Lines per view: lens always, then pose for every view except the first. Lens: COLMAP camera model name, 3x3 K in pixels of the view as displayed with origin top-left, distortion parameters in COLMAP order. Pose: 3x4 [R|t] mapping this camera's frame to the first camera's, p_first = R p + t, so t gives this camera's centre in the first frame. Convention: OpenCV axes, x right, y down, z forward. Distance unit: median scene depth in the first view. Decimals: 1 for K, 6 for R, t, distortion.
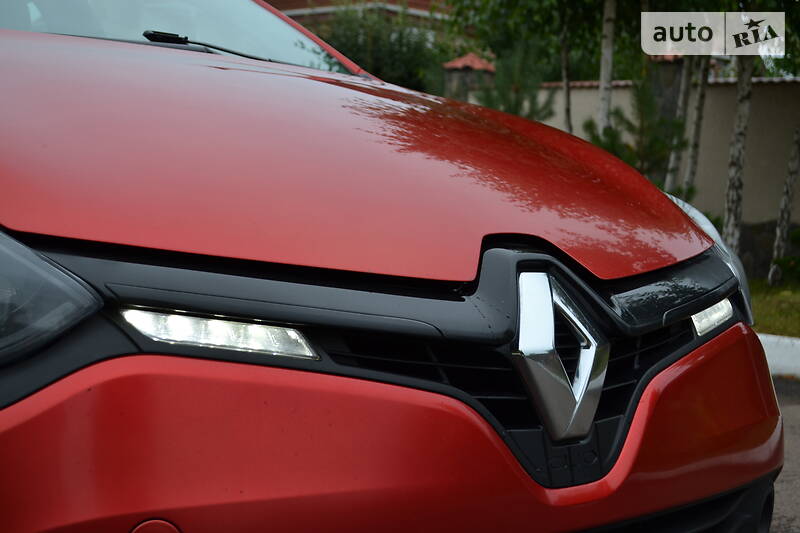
lens RADIAL K [[1210.7, 0, 400.0], [0, 1210.7, 266.5], [0, 0, 1]] dist [-0.039311, -0.062566]
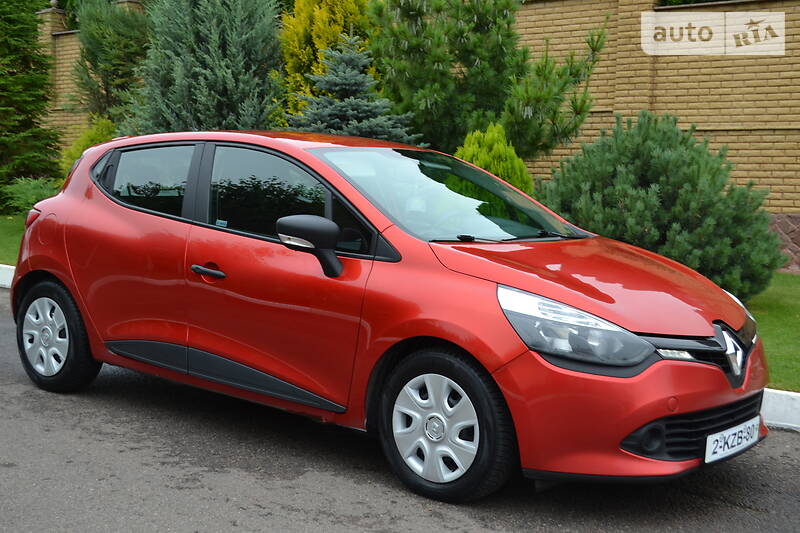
lens RADIAL K [[1126.4, 0, 400.0], [0, 1126.4, 266.5], [0, 0, 1]] dist [-0.031056, -0.033512]
pose [[0.987138, -0.021547, 0.158411, -1.447350], [0.014336, 0.998814, 0.046527, -0.376088], [-0.159225, -0.043657, 0.986276, -2.273744]]
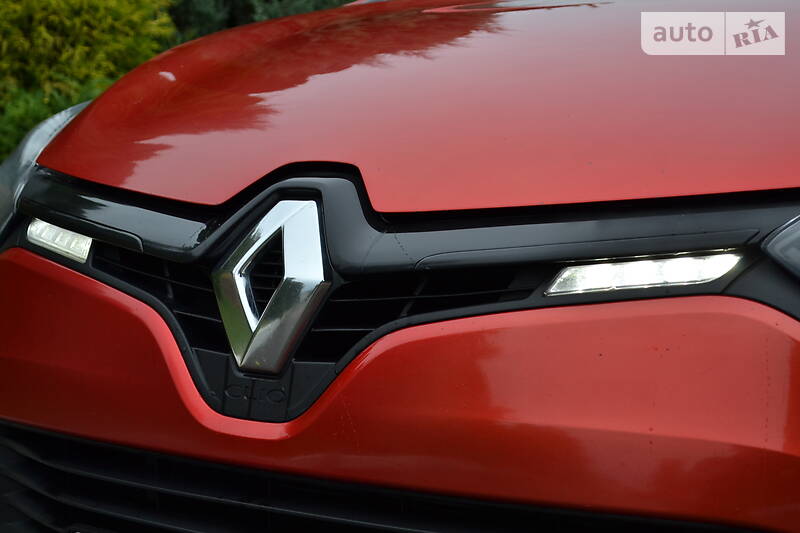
lens RADIAL K [[1642.7, 0, 400.0], [0, 1642.7, 266.5], [0, 0, 1]] dist [-0.034512, -0.158881]
pose [[0.252856, 0.027774, -0.967105, 1.437940], [-0.055137, 0.998377, 0.014257, 0.034911], [0.965932, 0.049718, 0.253977, 0.784317]]
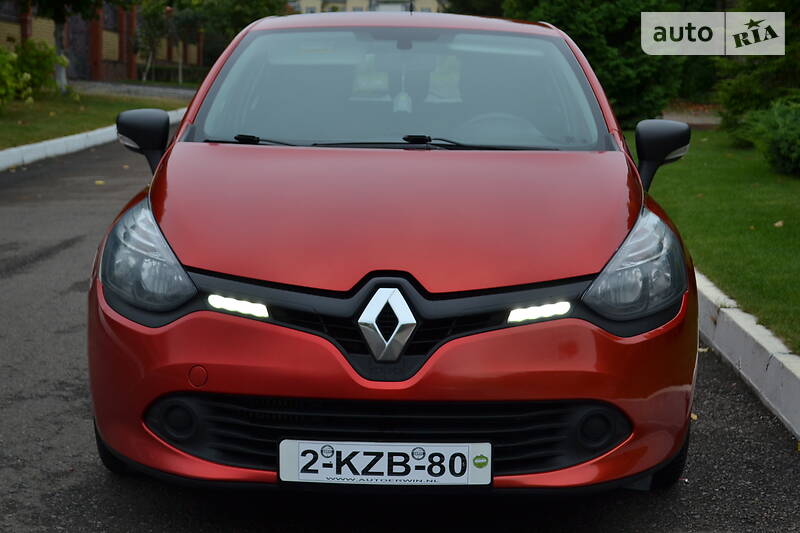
lens RADIAL K [[1503.2, 0, 400.0], [0, 1503.2, 266.5], [0, 0, 1]] dist [-0.042328, -0.031255]
pose [[0.738155, 0.058662, -0.672076, 2.108152], [-0.020206, 0.997688, 0.064890, -0.228892], [0.674329, -0.034318, 0.737633, -1.111677]]
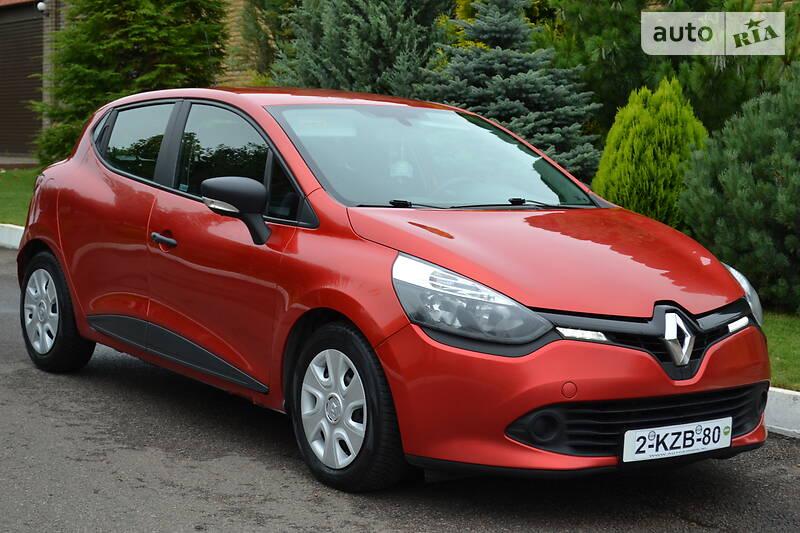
lens RADIAL K [[1503.2, 0, 400.0], [0, 1503.2, 266.5], [0, 0, 1]] dist [-0.042328, -0.031255]
pose [[0.995432, 0.000774, -0.095473, -0.225649], [0.003019, 0.999212, 0.039573, -0.284002], [0.095428, -0.039680, 0.994645, -3.058278]]
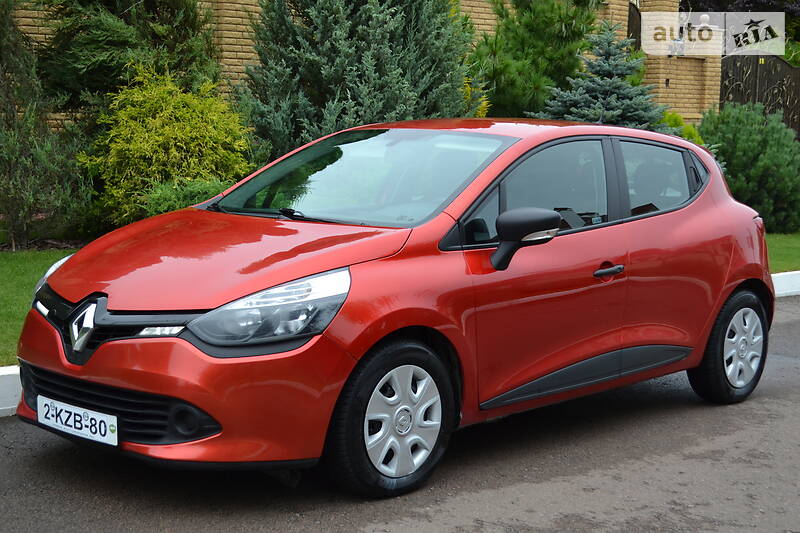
lens RADIAL K [[1290.9, 0, 400.0], [0, 1290.9, 266.5], [0, 0, 1]] dist [-0.015064, -0.086961]
pose [[0.103841, 0.056914, -0.992964, 3.928827], [-0.079009, 0.995678, 0.048807, -0.356243], [0.991451, 0.073385, 0.107889, 1.516438]]
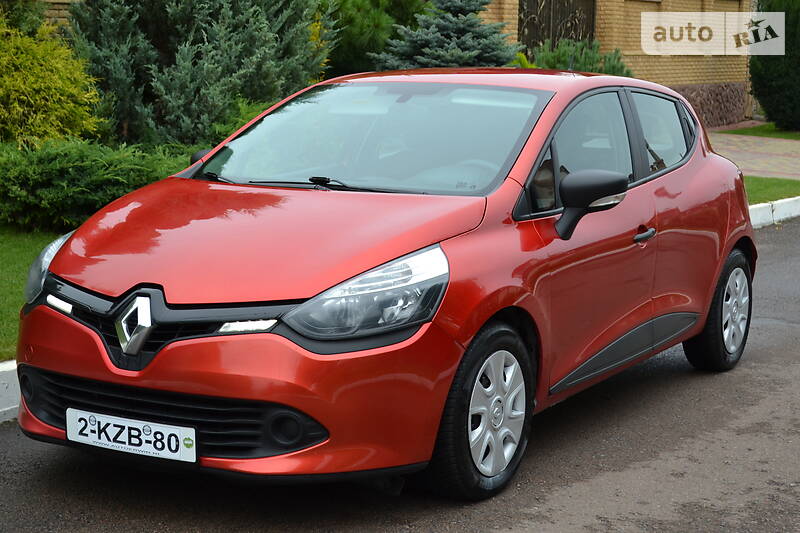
lens RADIAL K [[1457.8, 0, 400.0], [0, 1457.8, 266.5], [0, 0, 1]] dist [-0.030948, -0.049037]
pose [[0.316277, 0.079905, -0.945296, 3.705327], [-0.055940, 0.996283, 0.065498, -0.340939], [0.947016, 0.032165, 0.319572, 0.491830]]
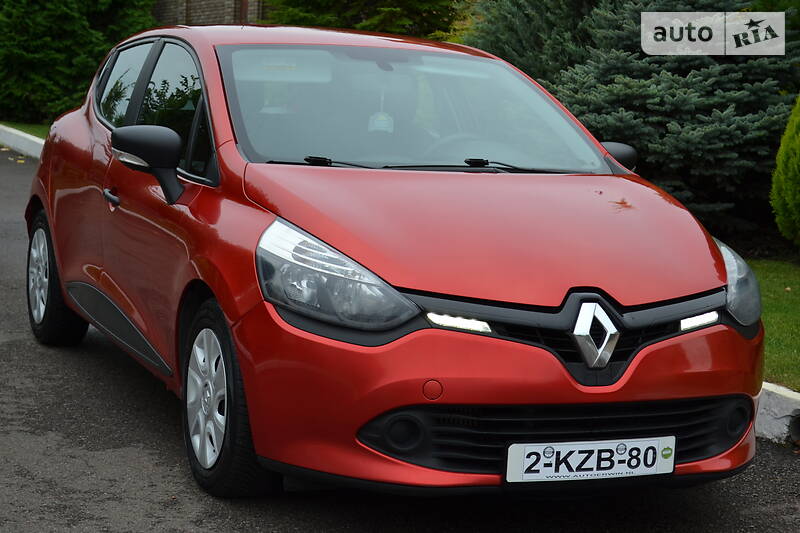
lens RADIAL K [[1732.6, 0, 400.0], [0, 1732.6, 266.5], [0, 0, 1]] dist [-0.006103, -0.327591]
pose [[0.947517, 0.040595, -0.317117, 0.920157], [-0.025100, 0.998290, 0.052798, -0.263949], [0.318718, -0.042067, 0.946916, -2.671226]]
